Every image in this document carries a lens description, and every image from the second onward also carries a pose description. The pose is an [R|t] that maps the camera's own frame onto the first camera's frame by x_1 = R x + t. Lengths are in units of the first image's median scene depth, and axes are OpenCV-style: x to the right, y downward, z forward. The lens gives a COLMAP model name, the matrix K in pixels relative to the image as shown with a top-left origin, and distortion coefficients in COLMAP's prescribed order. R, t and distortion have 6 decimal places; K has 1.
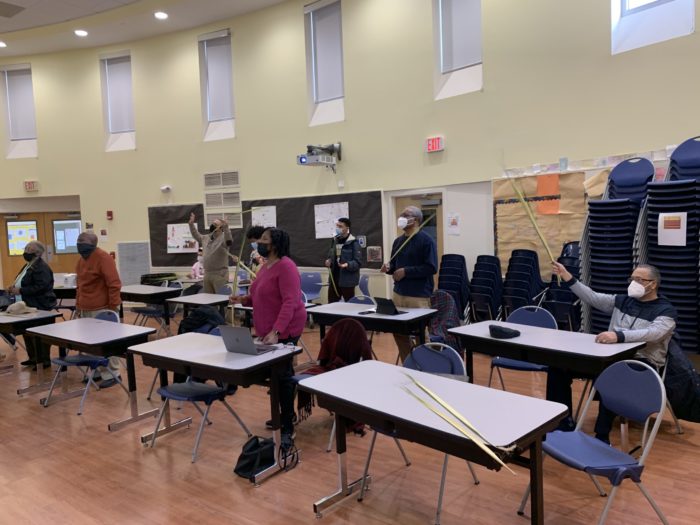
lens RADIAL K [[536.2, 0, 352.1], [0, 536.2, 258.6], [0, 0, 1]] dist [0.042677, -0.060907]
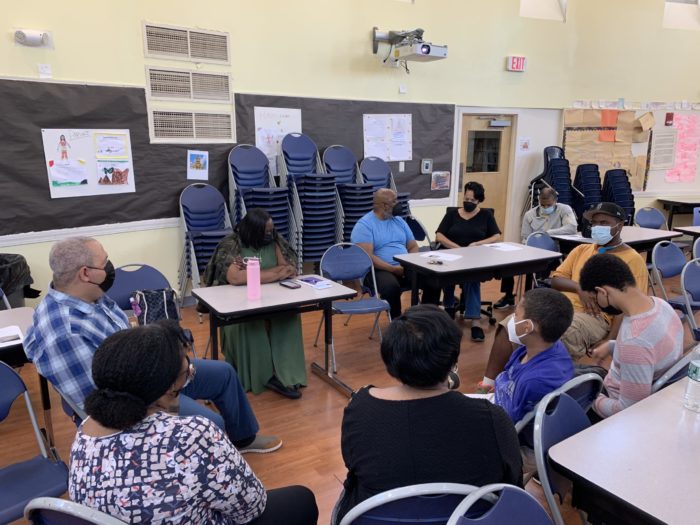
lens RADIAL K [[536.2, 0, 355.7], [0, 536.2, 267.9], [0, 0, 1]] dist [0.042677, -0.060907]
pose [[0.386658, -0.170419, 0.906341, -0.810625], [0.045928, 0.985117, 0.165638, -0.019475], [-0.921079, -0.022419, 0.388730, 0.779699]]
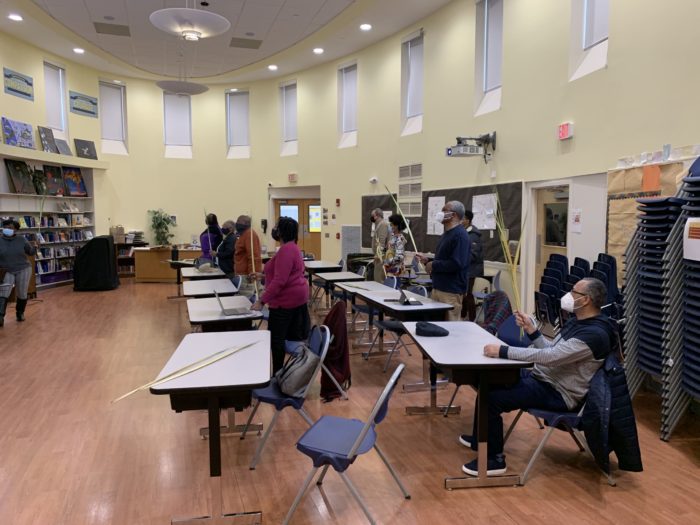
lens RADIAL K [[536.2, 0, 354.1], [0, 536.2, 265.6], [0, 0, 1]] dist [0.042677, -0.060907]
pose [[0.821882, 0.088020, -0.562817, 0.346968], [-0.066100, 0.996052, 0.059250, -0.016609], [0.565810, -0.011494, 0.824455, 0.046893]]
